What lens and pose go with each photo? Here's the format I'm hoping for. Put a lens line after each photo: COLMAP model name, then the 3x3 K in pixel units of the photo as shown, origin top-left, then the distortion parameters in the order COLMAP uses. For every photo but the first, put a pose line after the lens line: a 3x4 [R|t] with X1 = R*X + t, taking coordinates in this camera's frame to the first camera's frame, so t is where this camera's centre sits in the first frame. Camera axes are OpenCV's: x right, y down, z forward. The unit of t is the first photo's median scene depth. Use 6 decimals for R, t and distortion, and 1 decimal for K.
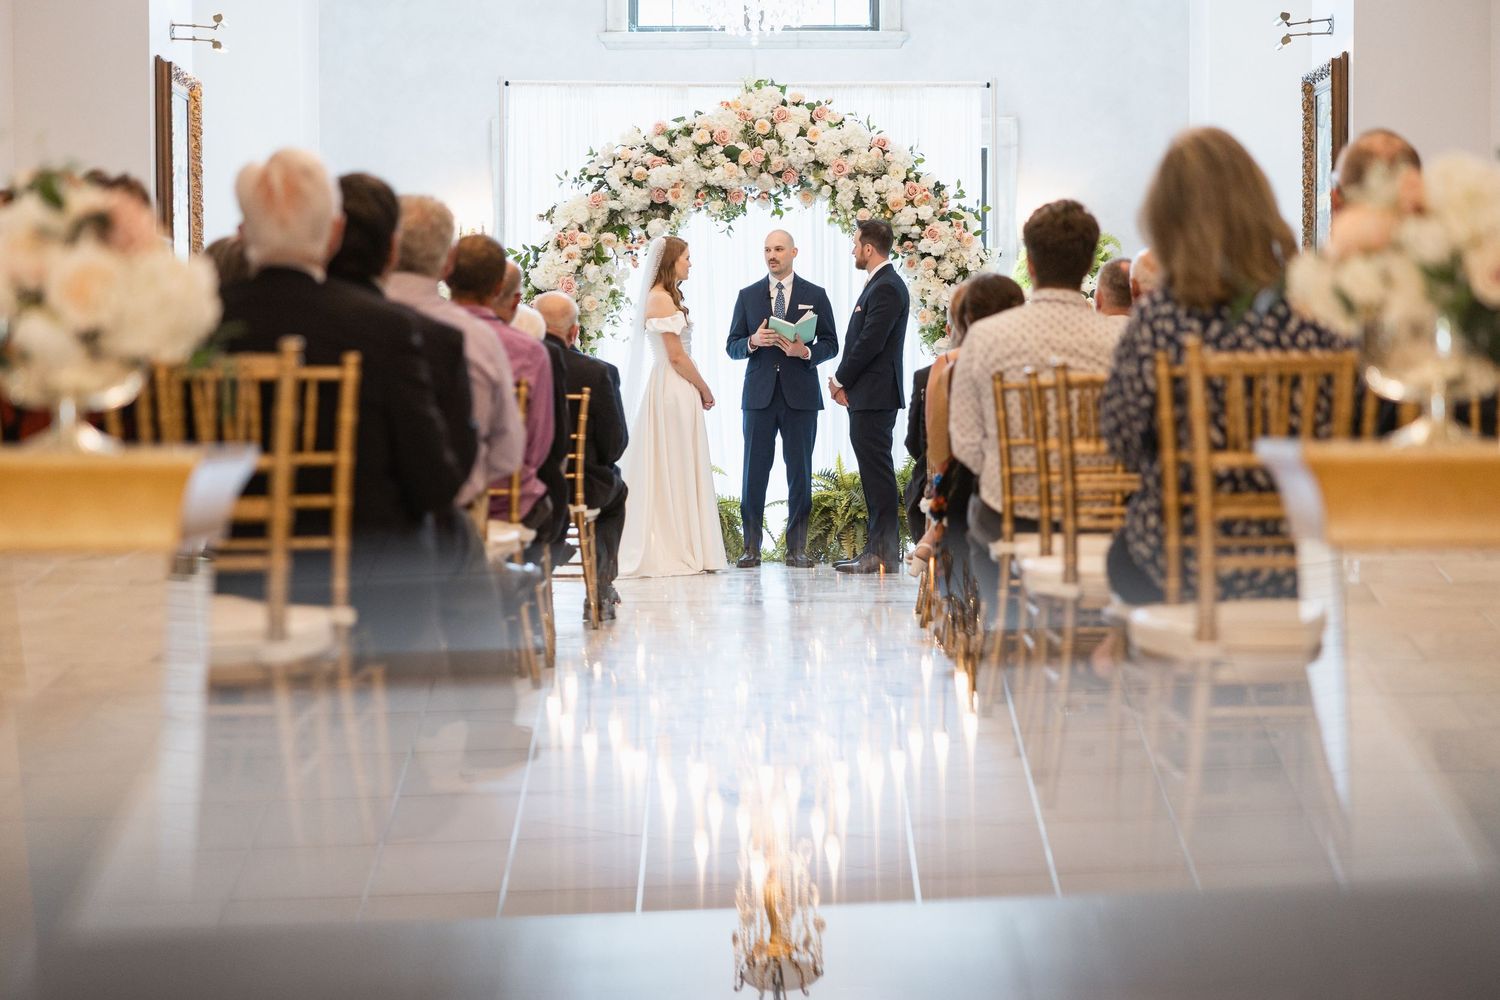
lens RADIAL K [[2713.5, 0, 753.4], [0, 2713.5, 471.6], [0, 0, 1]] dist [-0.011082, 0.000000]
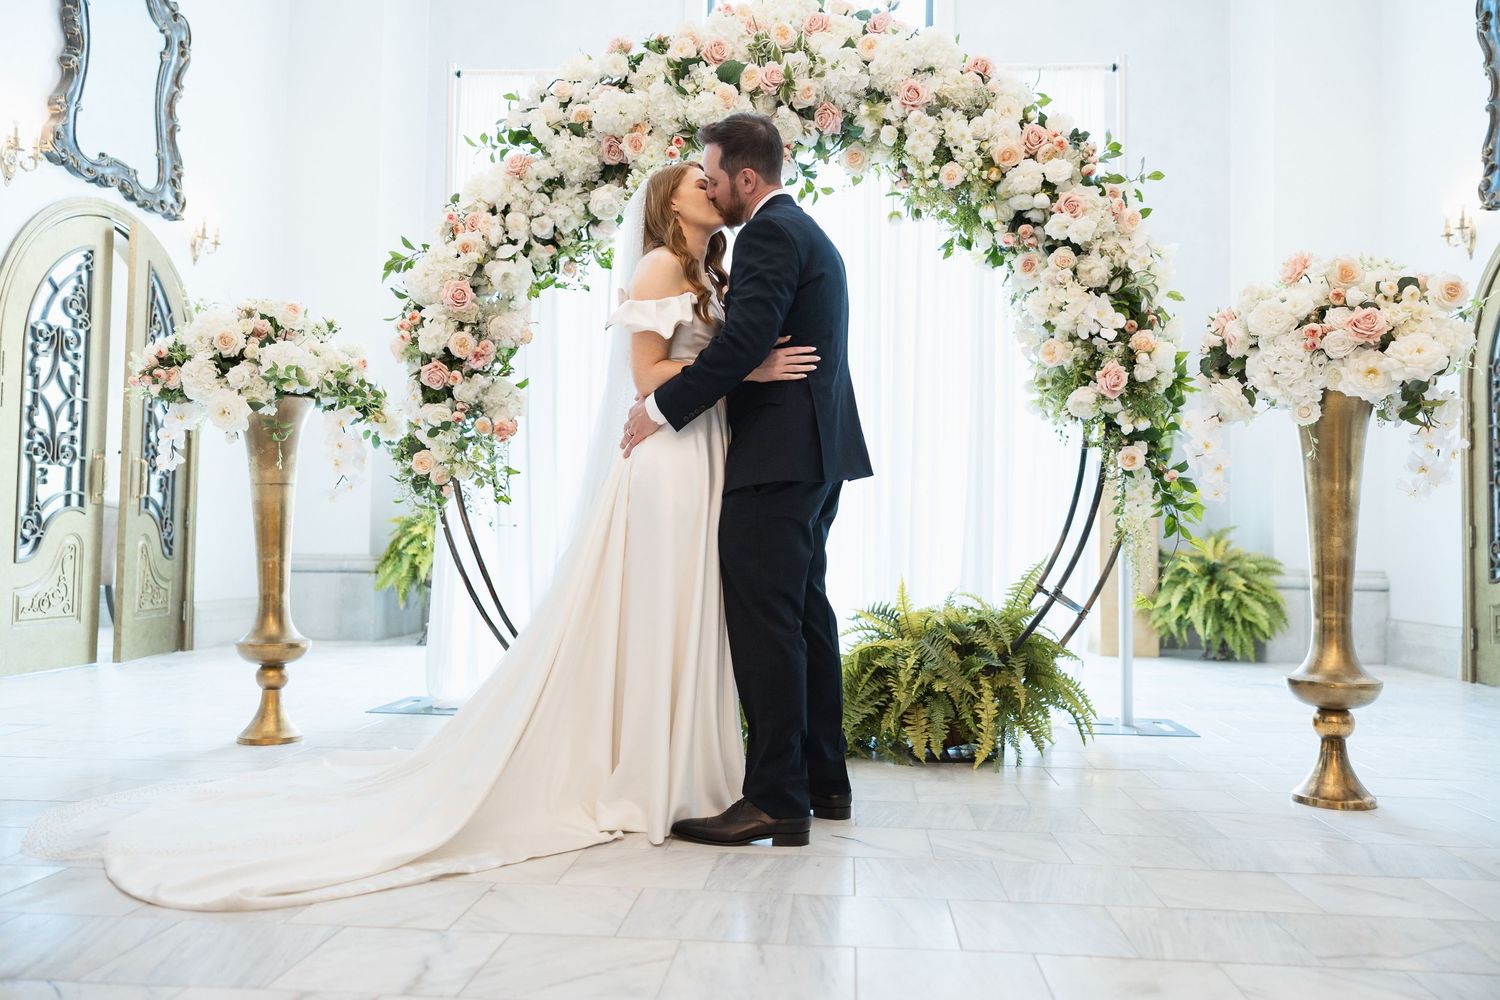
lens RADIAL K [[1181.2, 0, 746.4], [0, 1181.2, 505.3], [0, 0, 1]] dist [-0.005820, 0.029776]
pose [[0.996330, 0.014980, -0.084270, 0.018947], [-0.020954, 0.997295, -0.070453, -0.004184], [0.082987, 0.071960, 0.993949, 0.746051]]
